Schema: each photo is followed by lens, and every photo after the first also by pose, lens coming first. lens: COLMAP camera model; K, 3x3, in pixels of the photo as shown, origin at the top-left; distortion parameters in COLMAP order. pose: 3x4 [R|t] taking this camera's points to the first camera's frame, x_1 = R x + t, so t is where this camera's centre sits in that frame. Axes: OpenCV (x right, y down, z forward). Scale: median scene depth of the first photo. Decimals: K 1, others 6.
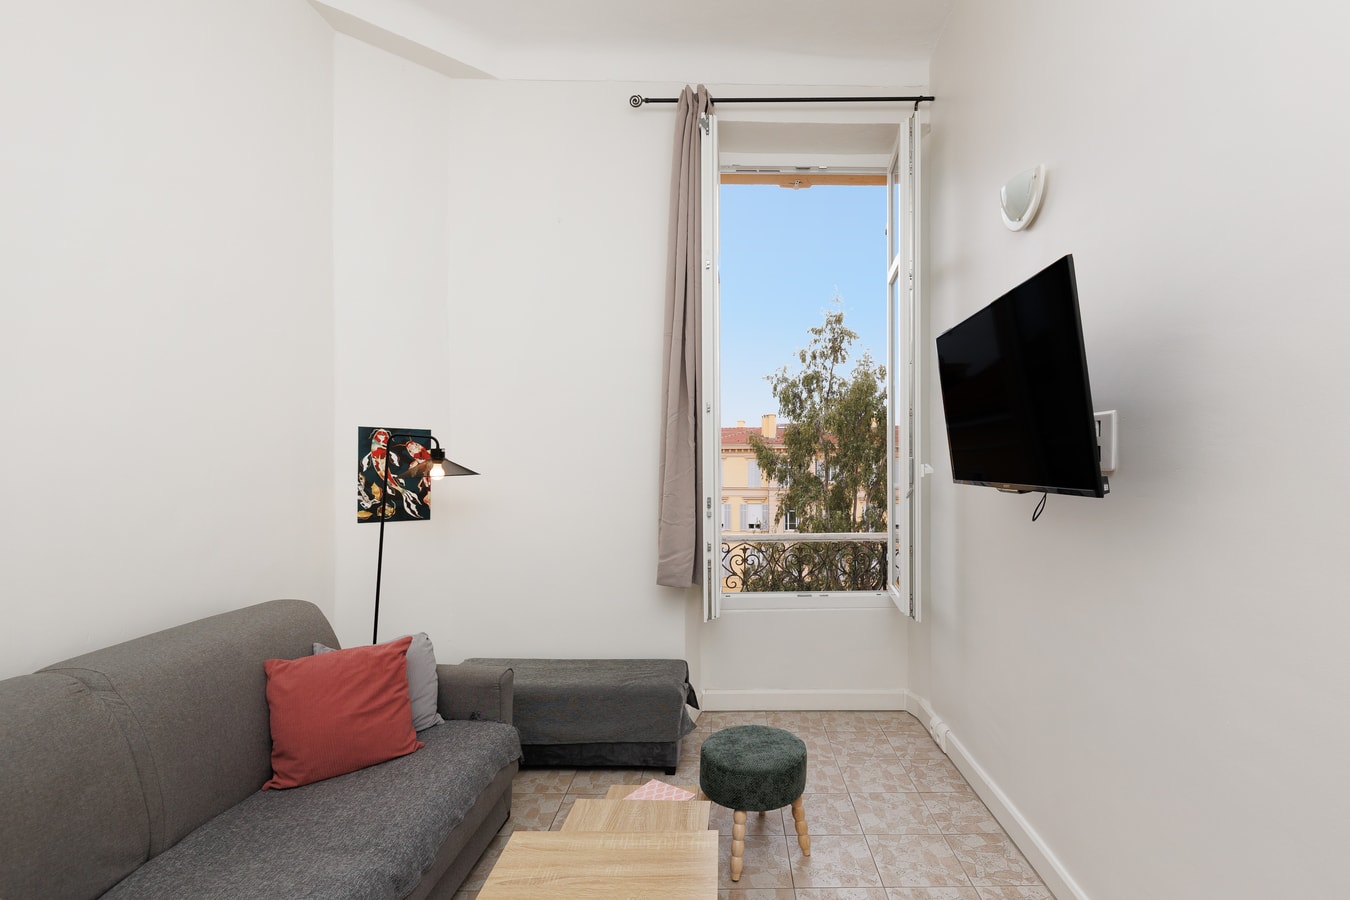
lens RADIAL K [[663.4, 0, 688.5], [0, 663.4, 452.8], [0, 0, 1]] dist [0.011006, -0.000285]
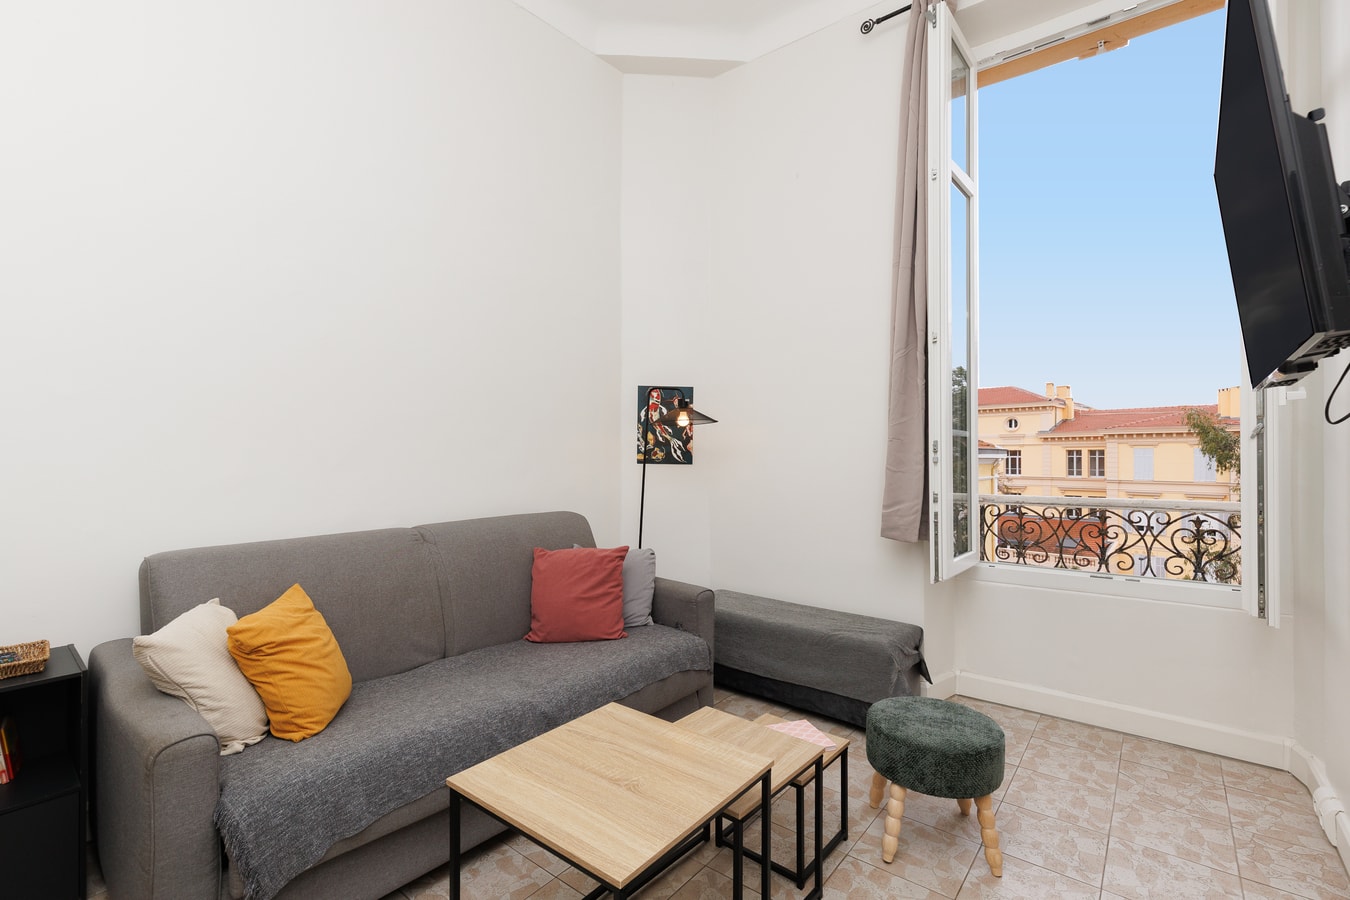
lens RADIAL K [[618.2, 0, 665.8], [0, 618.2, 449.7], [0, 0, 1]] dist [0.012388, -0.003127]
pose [[0.772617, 0.000708, -0.634872, 0.281614], [-0.007079, 0.999947, -0.007500, 0.090116], [0.634832, 0.010289, 0.772581, 0.147329]]
